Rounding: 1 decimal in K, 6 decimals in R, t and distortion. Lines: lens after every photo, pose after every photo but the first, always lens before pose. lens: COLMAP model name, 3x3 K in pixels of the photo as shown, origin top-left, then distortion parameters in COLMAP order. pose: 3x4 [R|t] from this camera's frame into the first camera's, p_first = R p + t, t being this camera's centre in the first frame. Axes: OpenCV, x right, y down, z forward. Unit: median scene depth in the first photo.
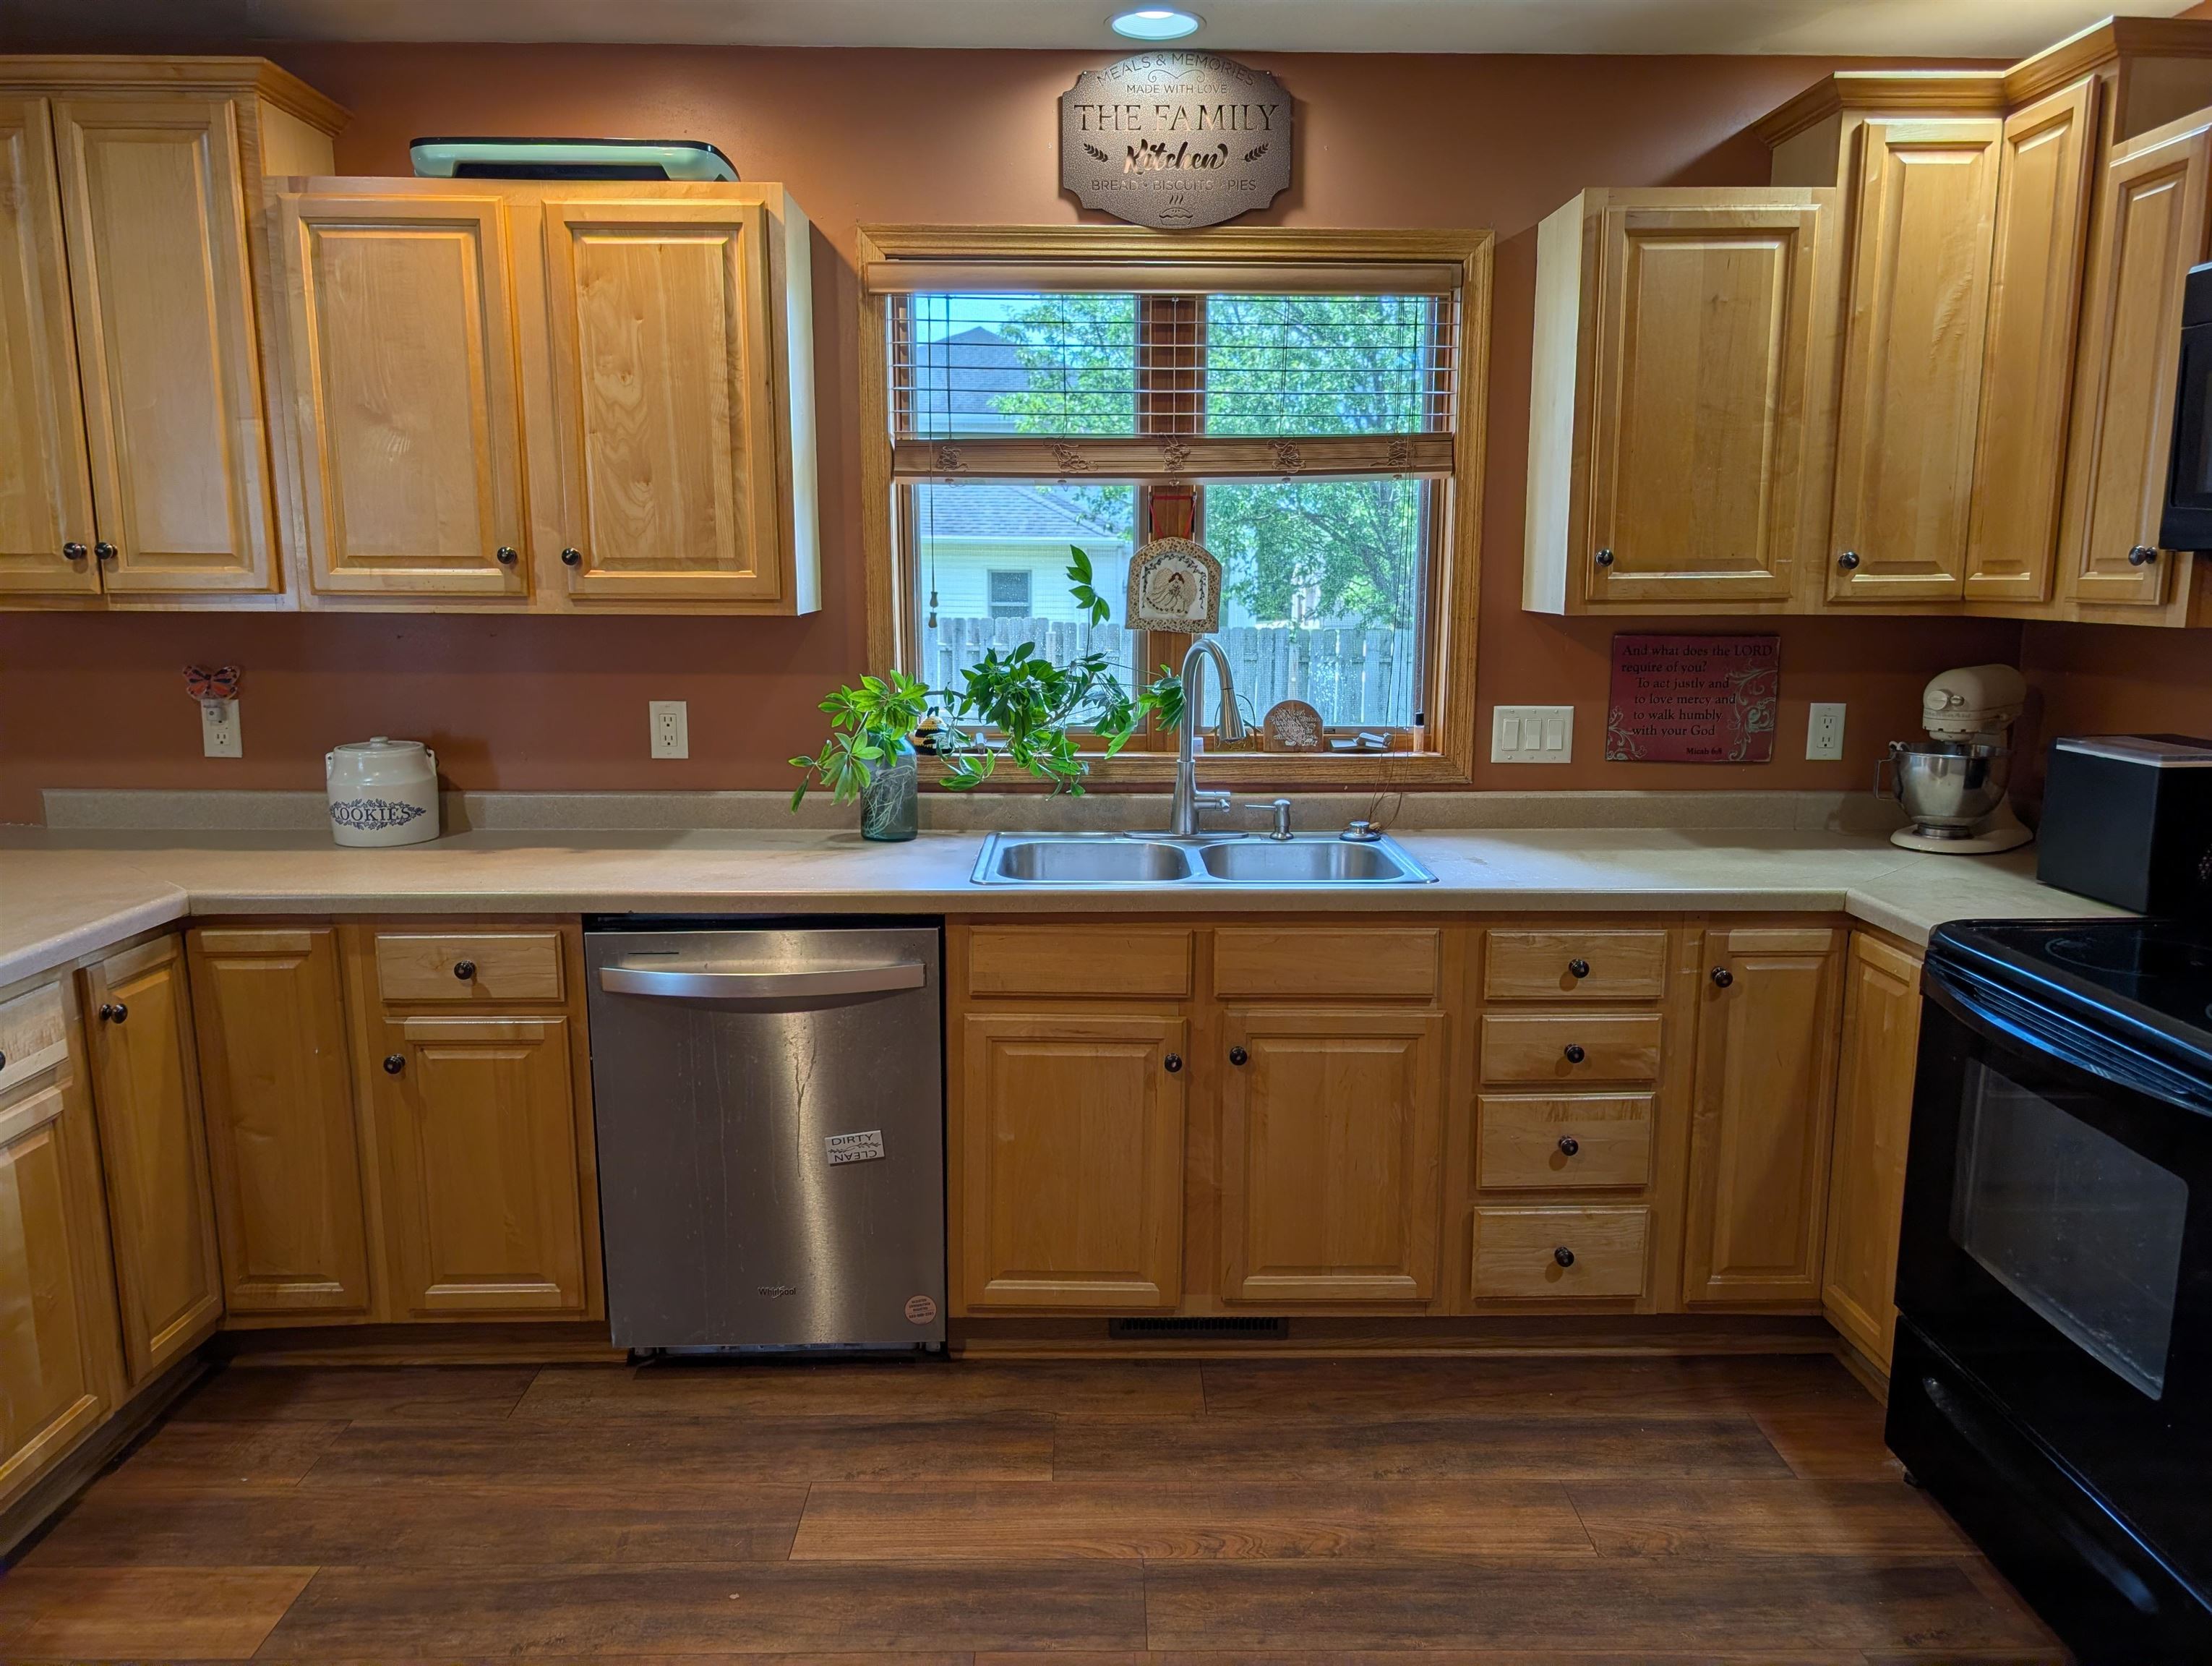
lens RADIAL K [[1611.2, 0, 1106.0], [0, 1611.2, 833.0], [0, 0, 1]] dist [-0.010898, 0.033247]
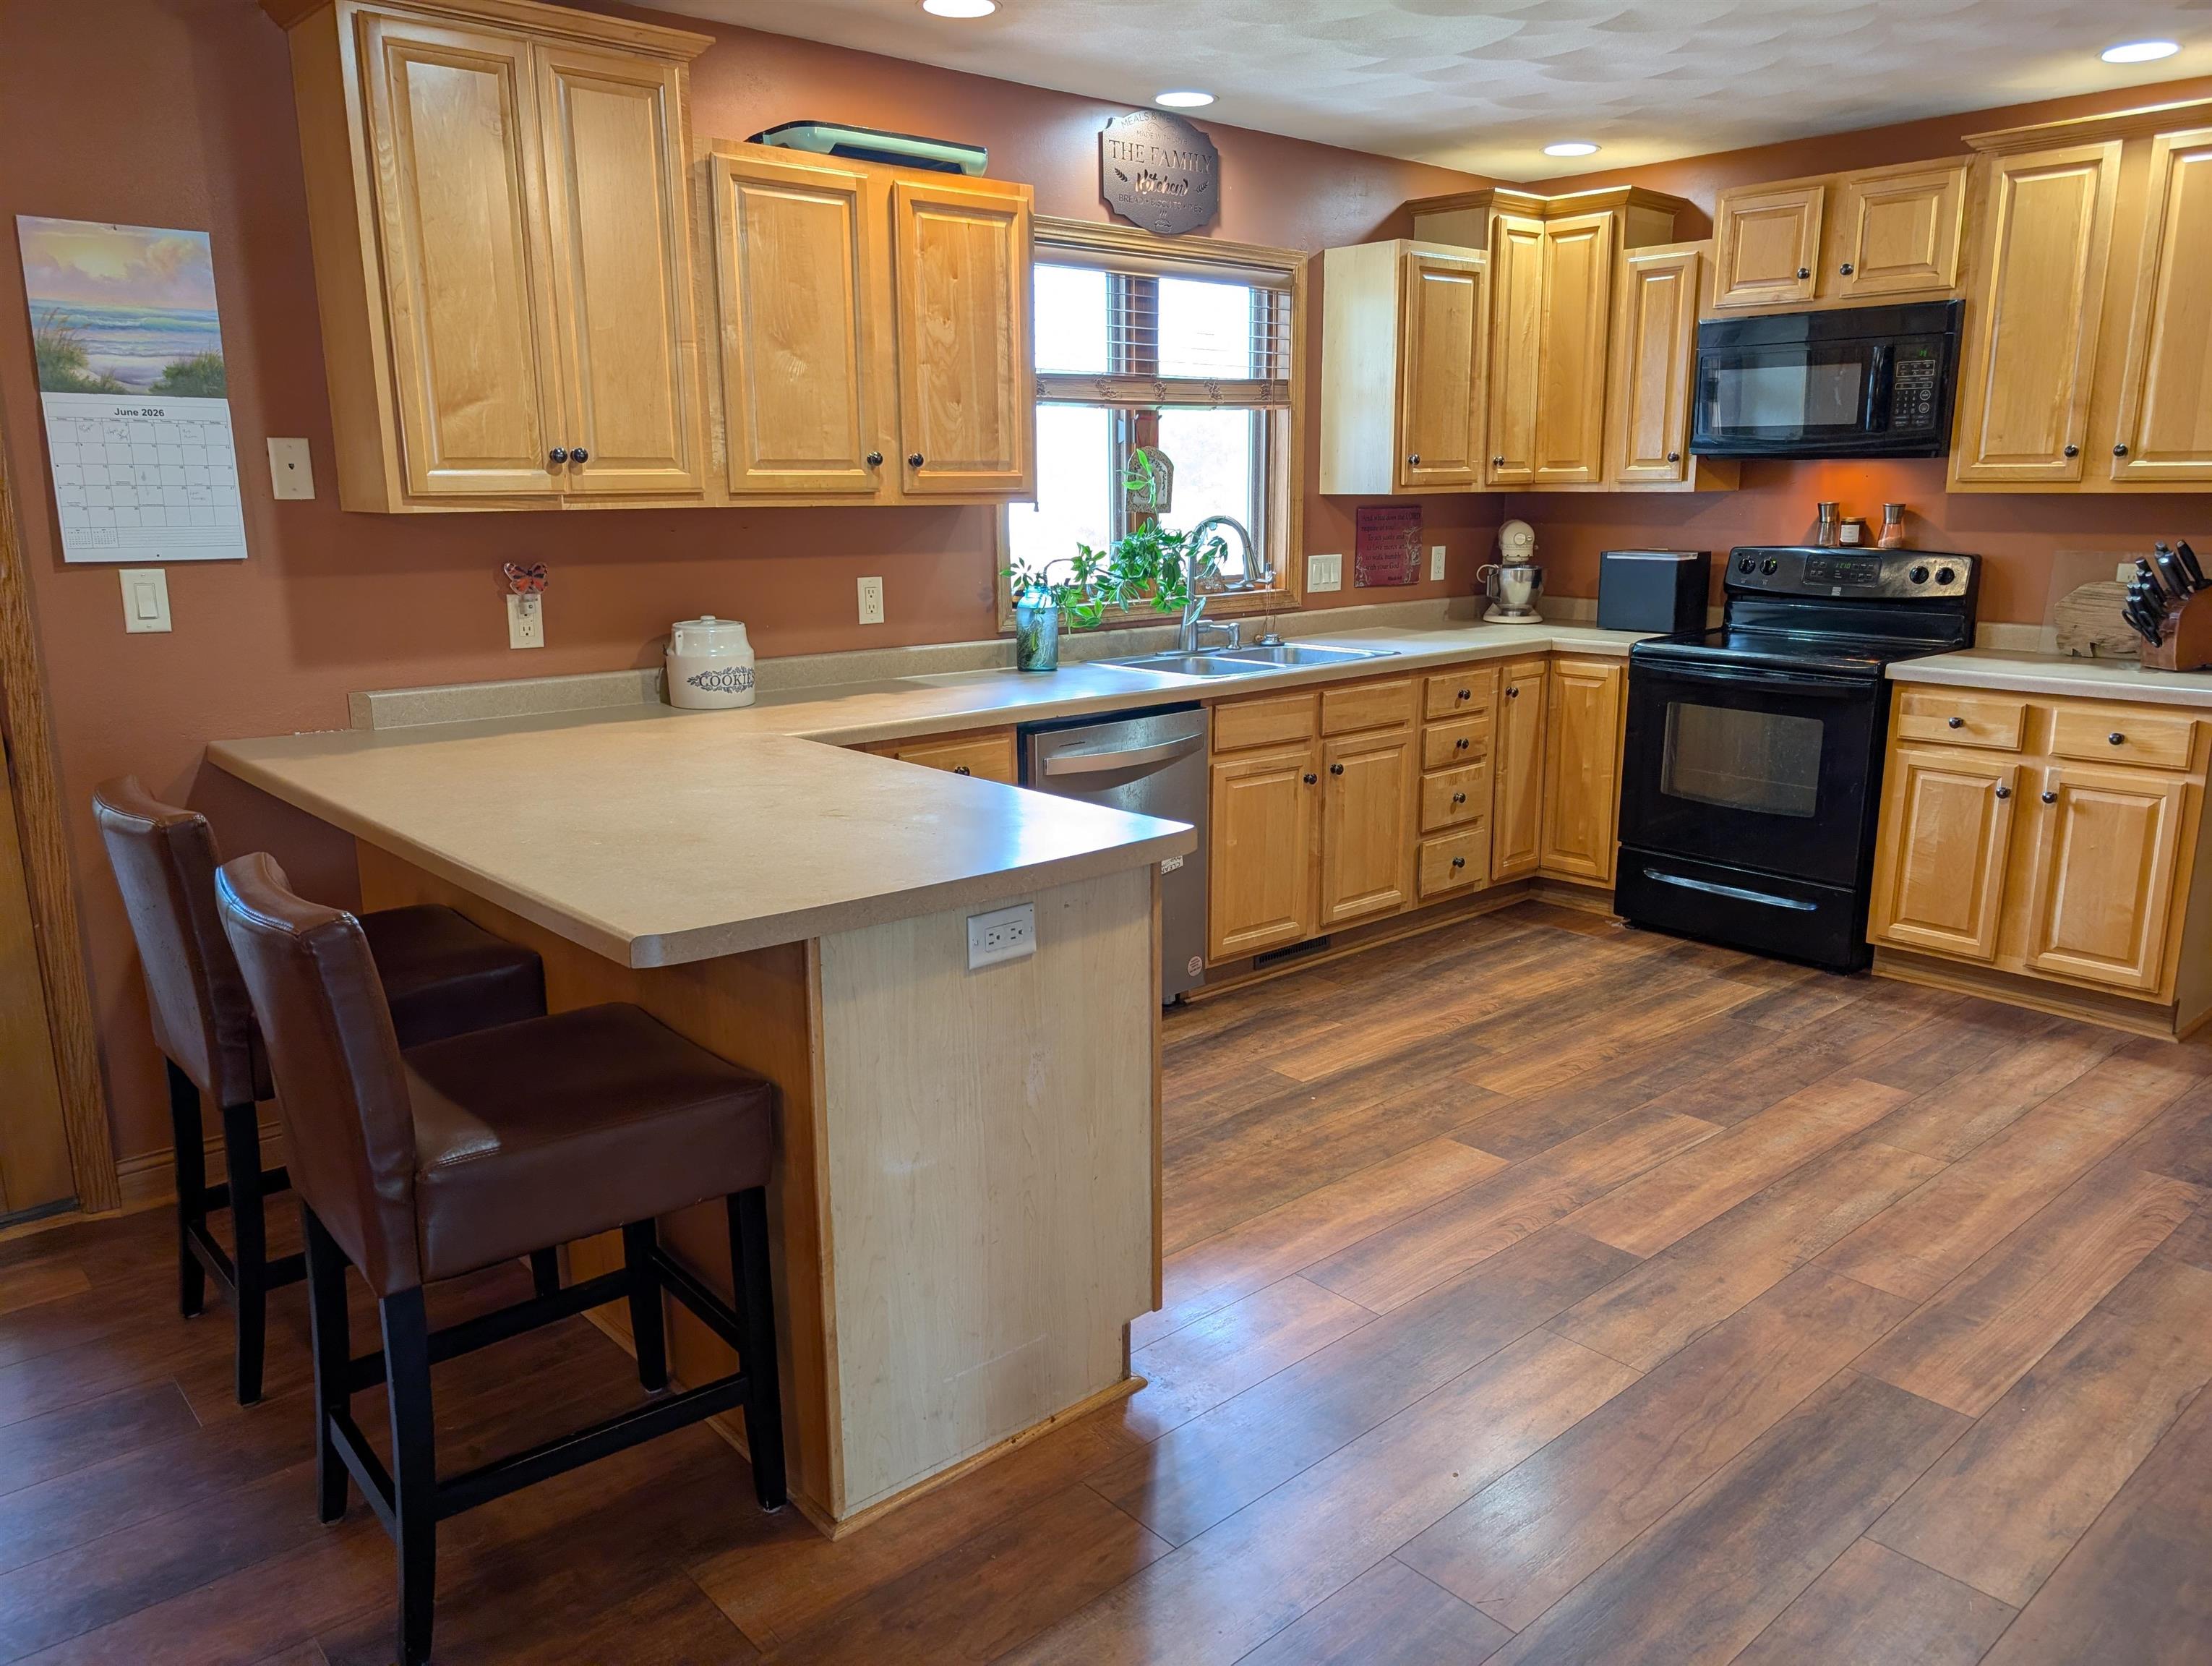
lens RADIAL K [[1579.5, 0, 1106.0], [0, 1579.5, 833.0], [0, 0, 1]] dist [0.004512, -0.005865]
pose [[0.763060, -0.149718, 0.628748, -1.076816], [0.116329, 0.988728, 0.094258, 0.024260], [-0.635773, 0.001217, 0.771875, -0.084173]]
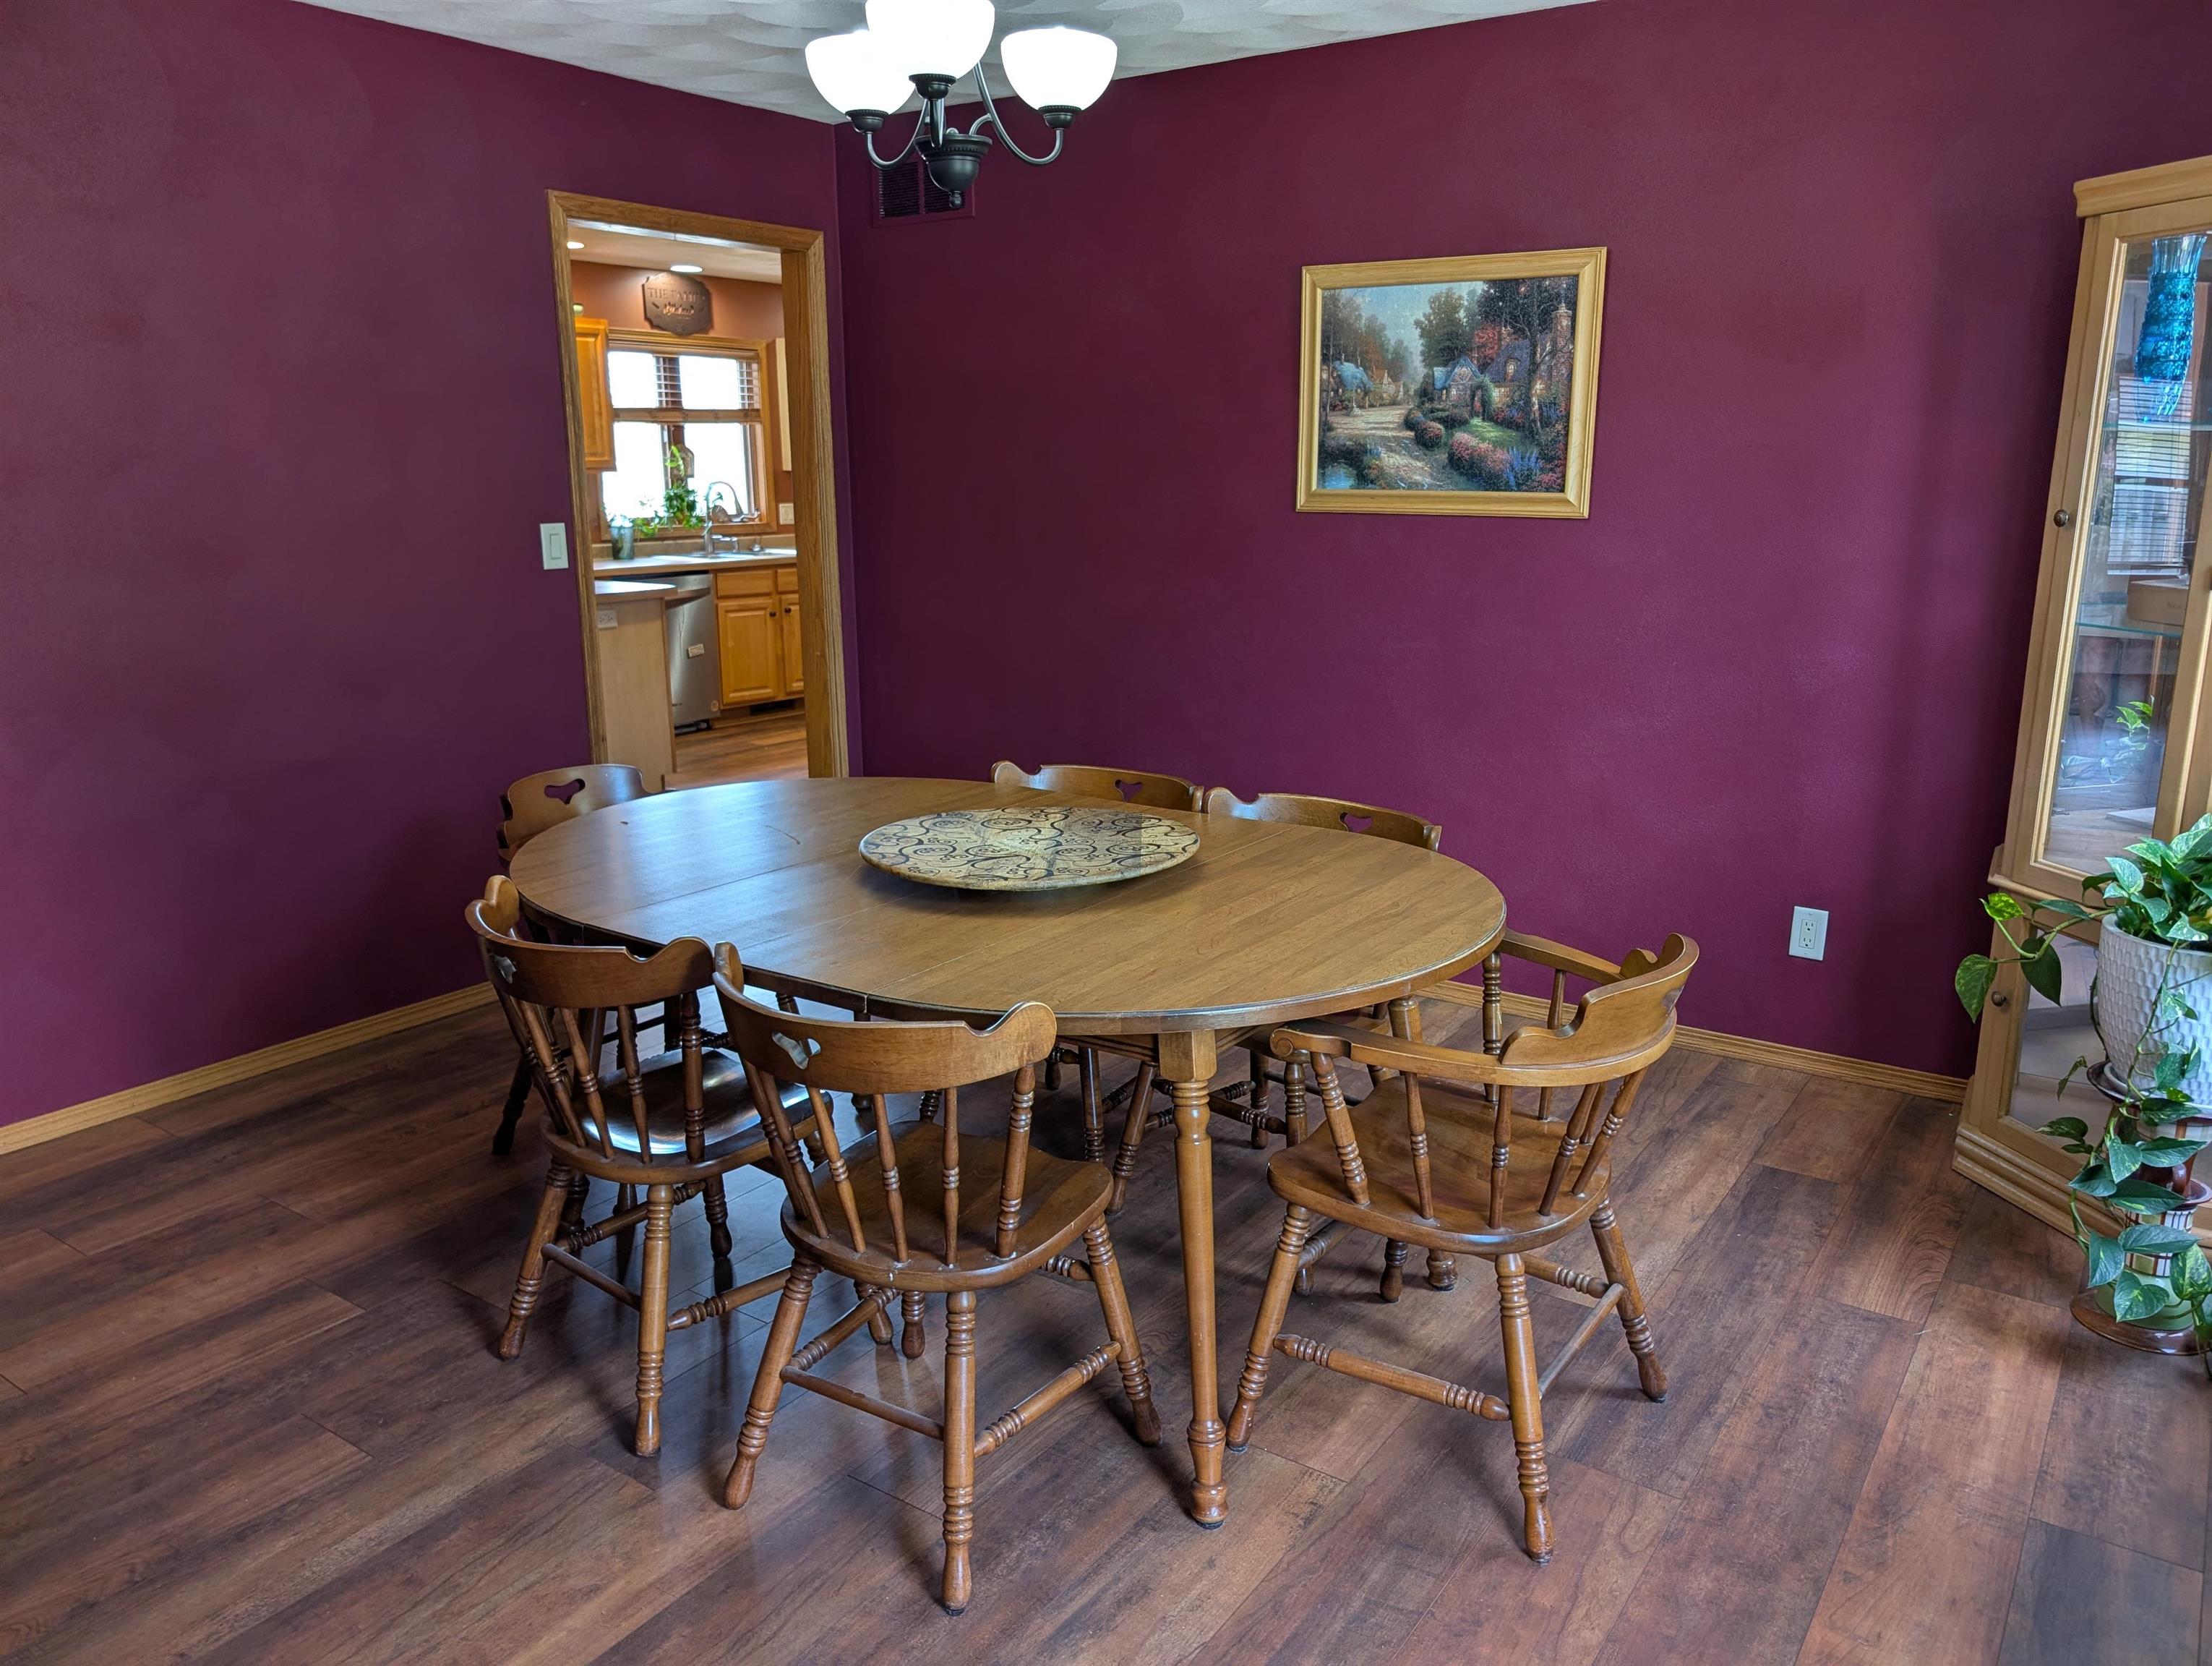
lens RADIAL K [[1558.9, 0, 1106.0], [0, 1558.9, 833.0], [0, 0, 1]] dist [-0.046508, -0.001115]
pose [[0.591715, -0.189991, 0.783439, -1.958216], [0.151151, 0.980743, 0.123677, 0.277691], [-0.791850, 0.045236, 0.609038, -1.293306]]
